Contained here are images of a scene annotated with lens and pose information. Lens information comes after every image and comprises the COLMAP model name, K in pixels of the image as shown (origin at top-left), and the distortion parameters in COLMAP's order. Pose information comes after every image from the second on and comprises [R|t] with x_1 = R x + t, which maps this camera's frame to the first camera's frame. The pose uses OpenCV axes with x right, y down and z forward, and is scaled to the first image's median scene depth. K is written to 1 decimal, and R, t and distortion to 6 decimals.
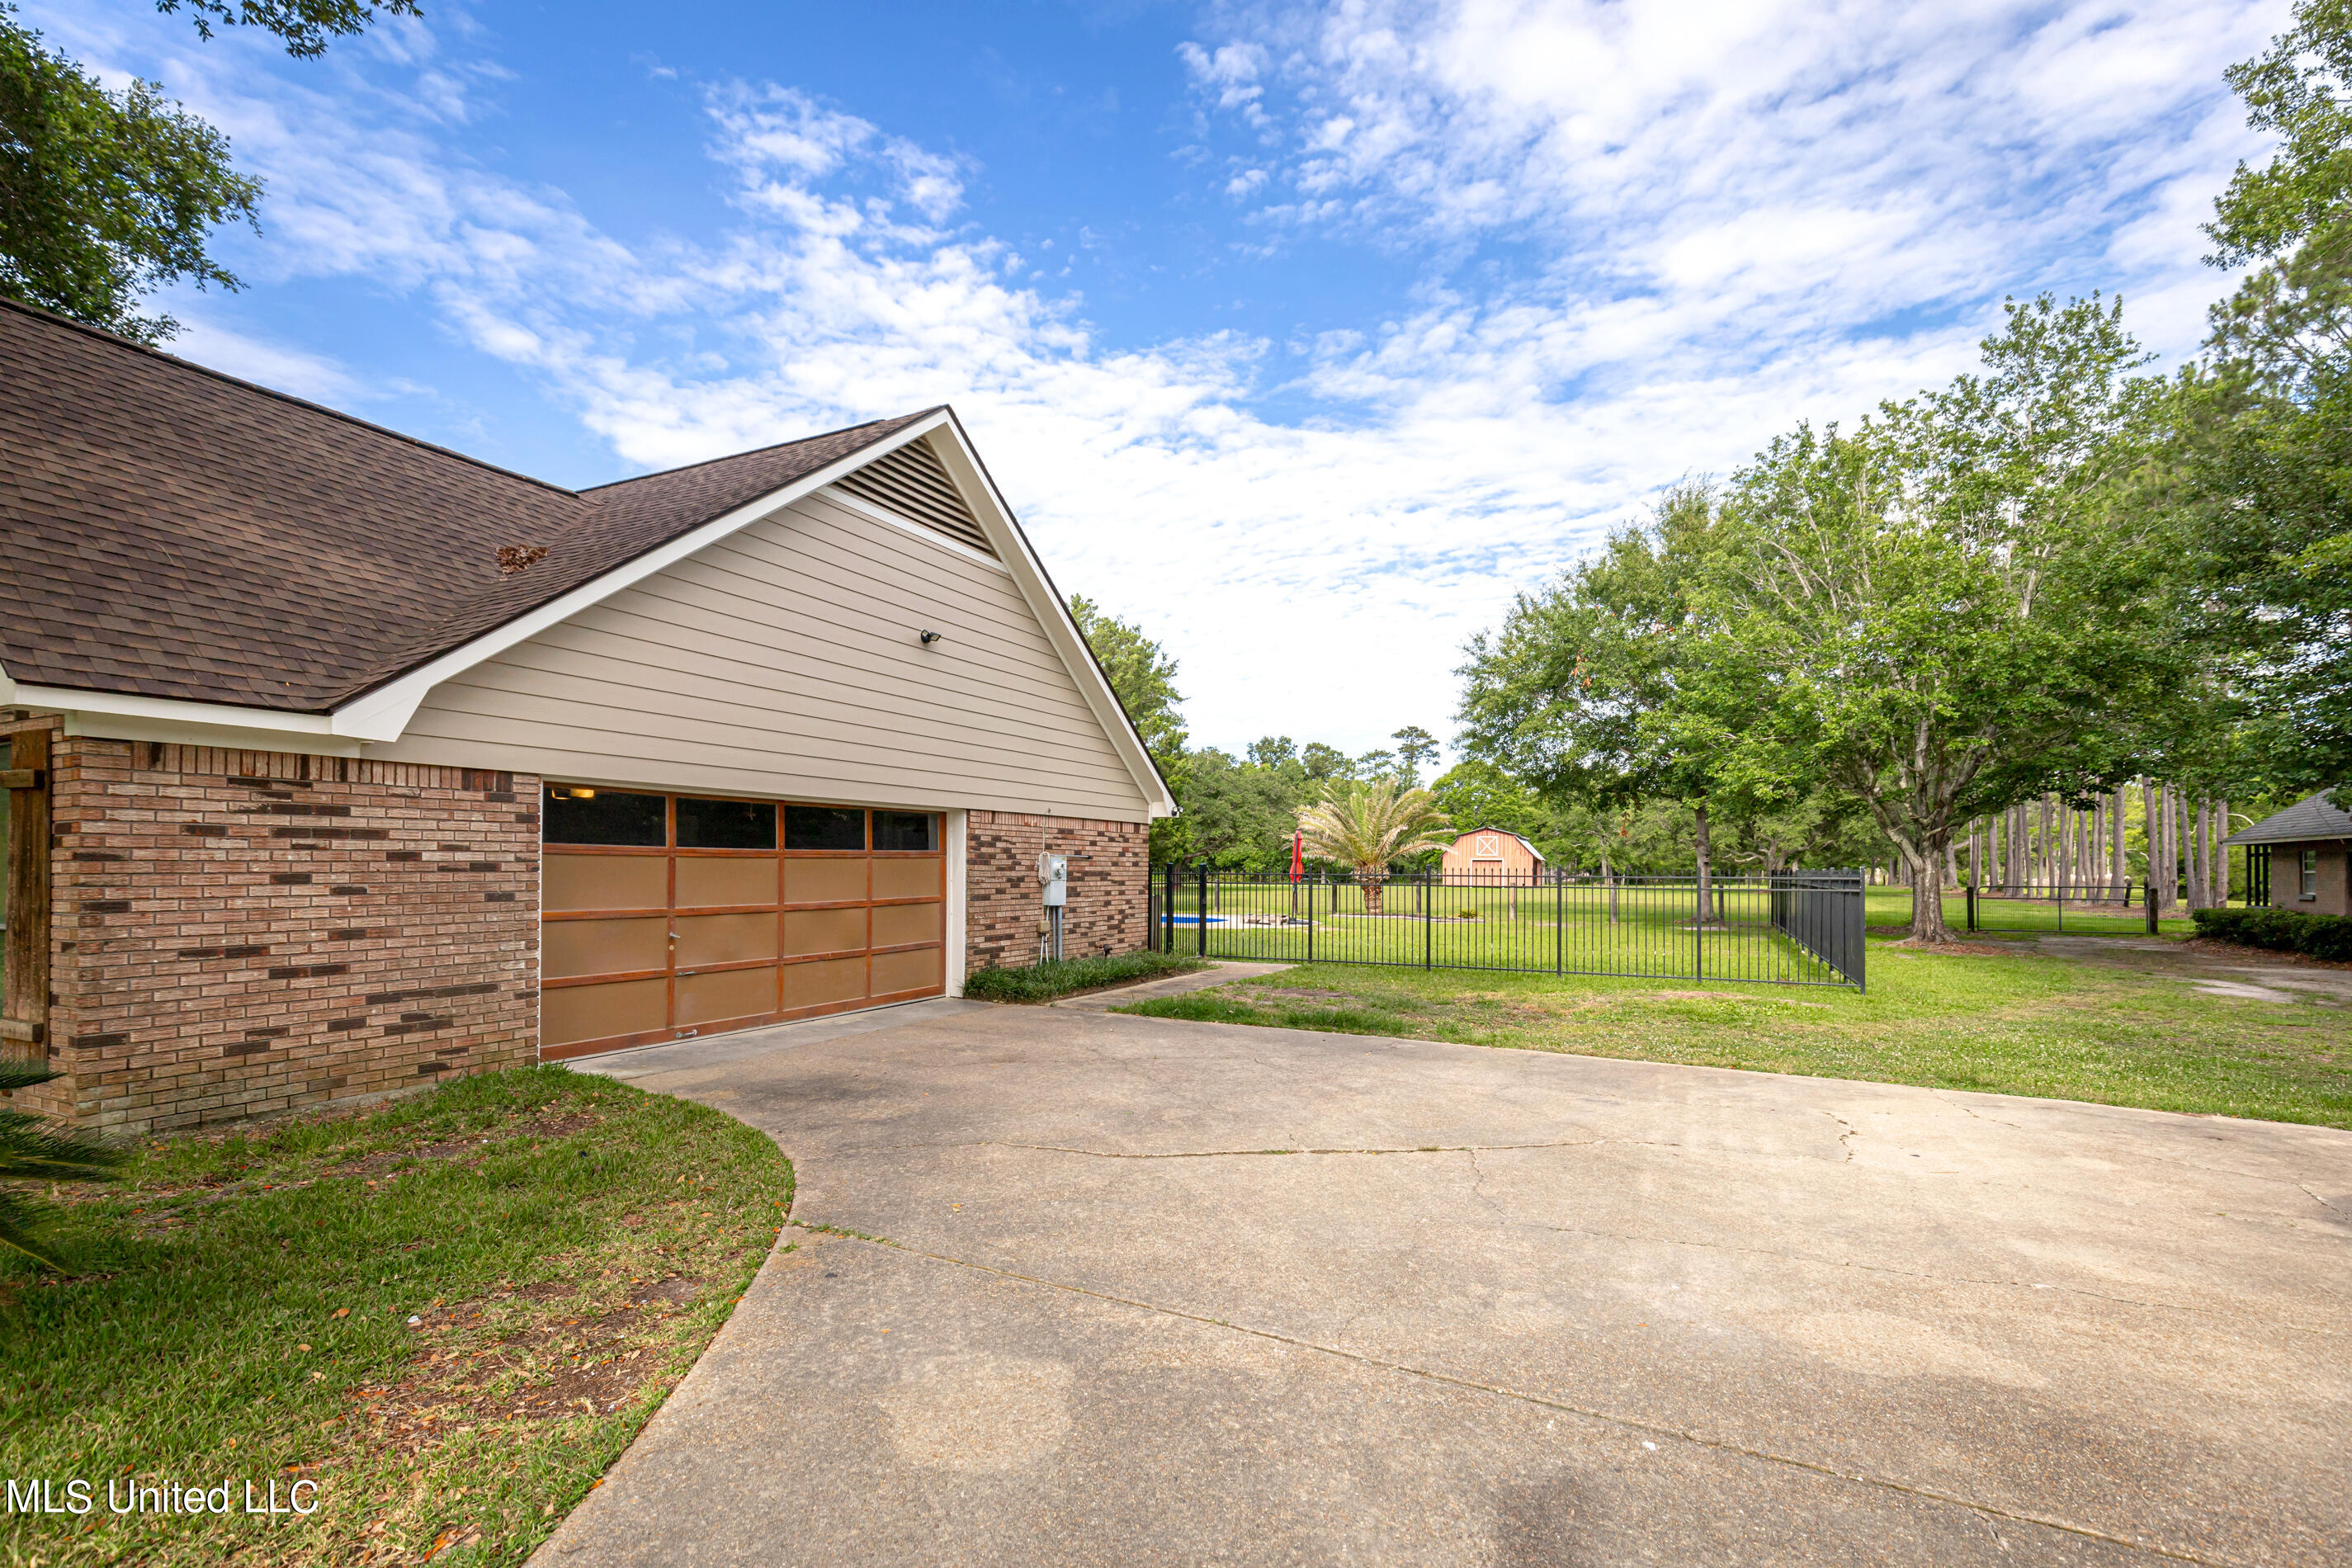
lens RADIAL K [[1097.7, 0, 1183.5], [0, 1097.7, 871.9], [0, 0, 1]] dist [0.002151, 0.000292]
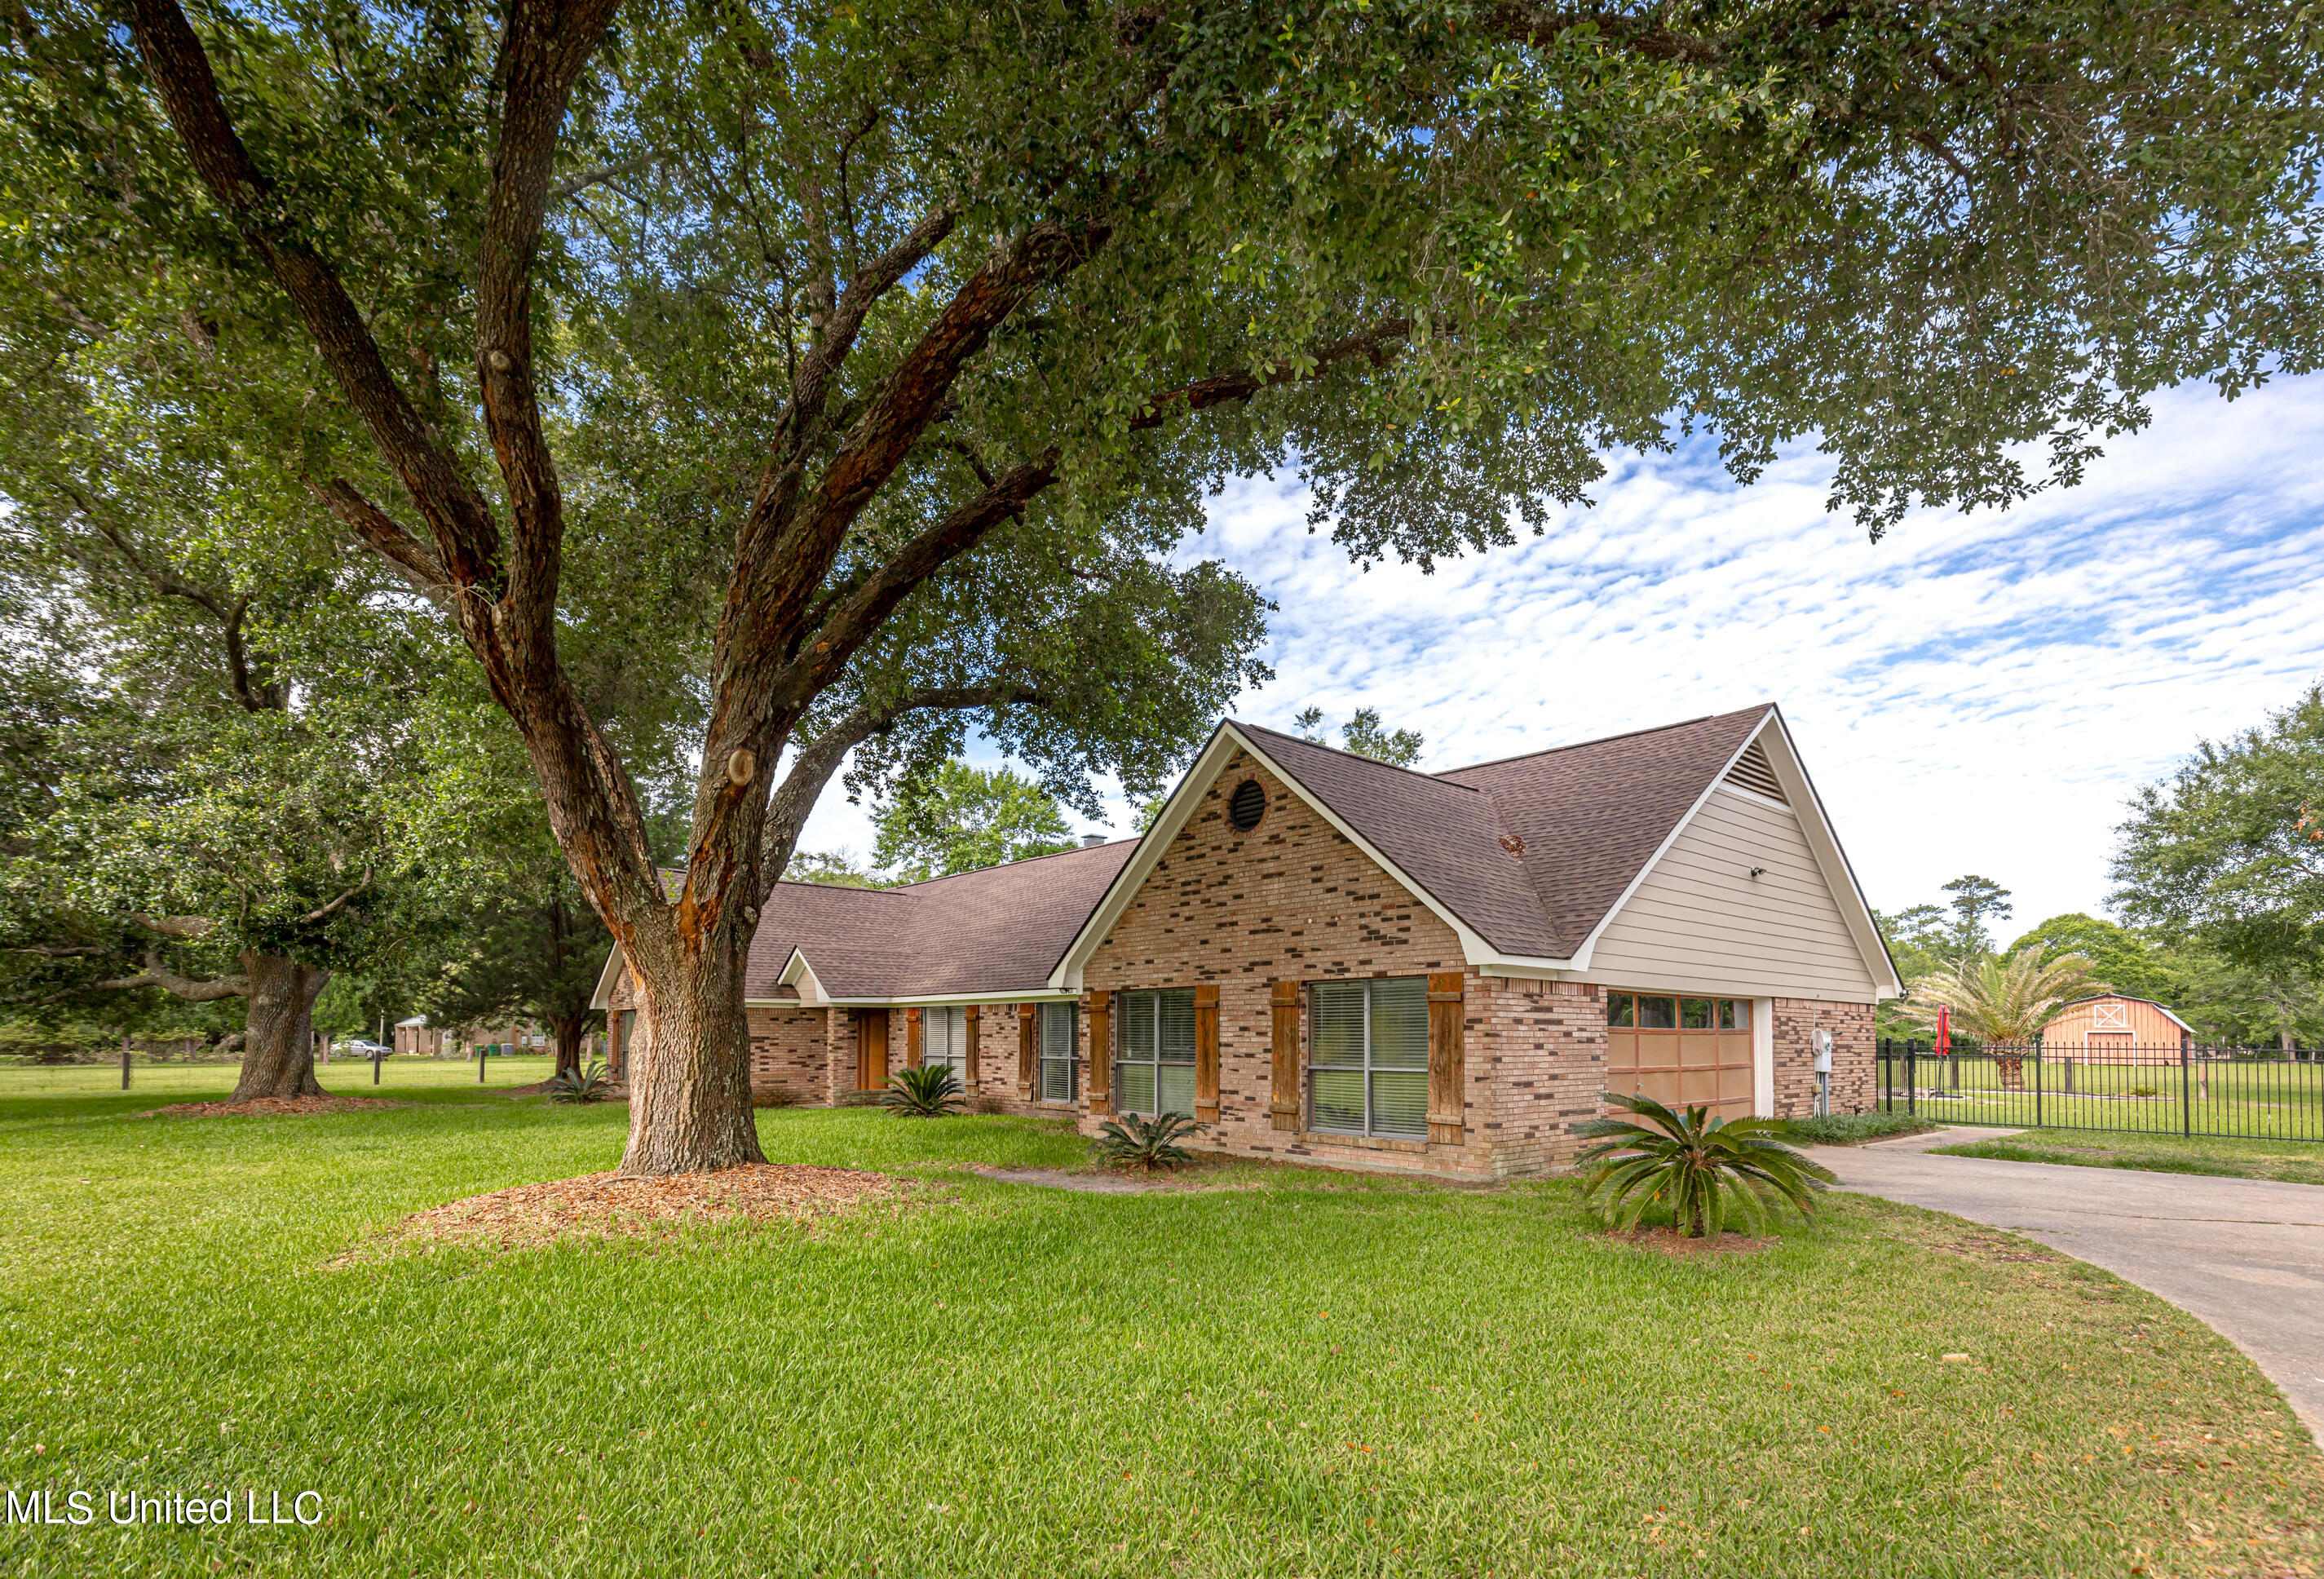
lens RADIAL K [[1113.7, 0, 1166.6], [0, 1113.7, 1003.2], [0, 0, 1]] dist [0.012239, 0.000063]
pose [[0.919018, -0.012029, -0.394032, -0.168409], [-0.002959, 0.999296, -0.037407, 0.001408], [0.394205, 0.035544, 0.918335, -0.260962]]
